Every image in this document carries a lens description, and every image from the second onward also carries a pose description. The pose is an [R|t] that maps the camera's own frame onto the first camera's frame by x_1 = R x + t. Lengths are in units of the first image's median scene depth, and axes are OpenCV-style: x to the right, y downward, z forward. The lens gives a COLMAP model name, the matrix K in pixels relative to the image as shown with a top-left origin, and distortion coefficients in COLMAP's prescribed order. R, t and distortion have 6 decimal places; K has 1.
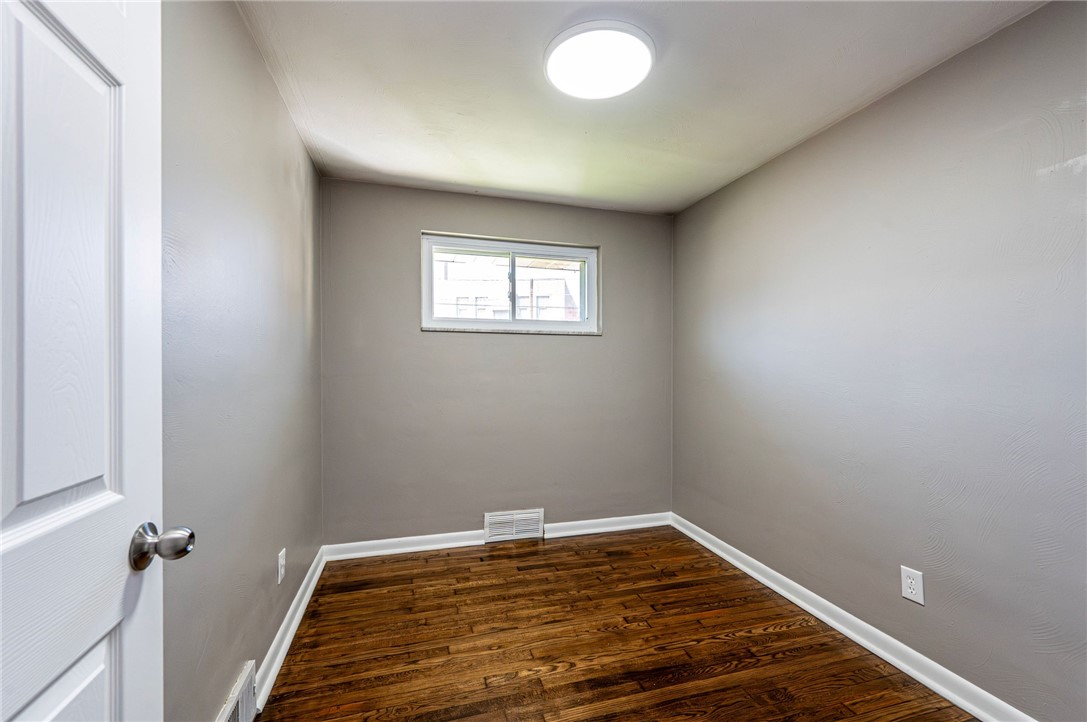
lens RADIAL K [[431.9, 0, 539.3], [0, 431.9, 365.3], [0, 0, 1]] dist [-0.000307, -0.000235]
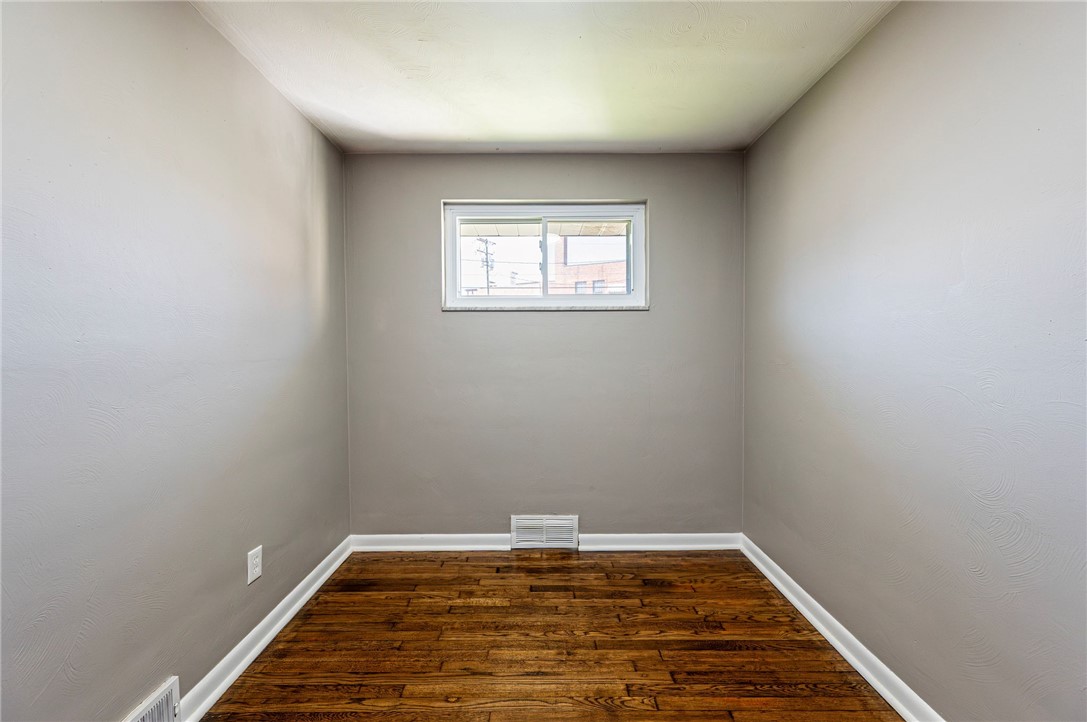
lens RADIAL K [[432.7, 0, 543.7], [0, 432.7, 358.2], [0, 0, 1]] dist [0.000032, 0.000149]
pose [[0.969125, -0.003914, -0.246538, 0.184351], [0.009950, 0.999680, 0.023242, 0.000663], [0.246369, -0.024978, 0.968854, 0.192750]]
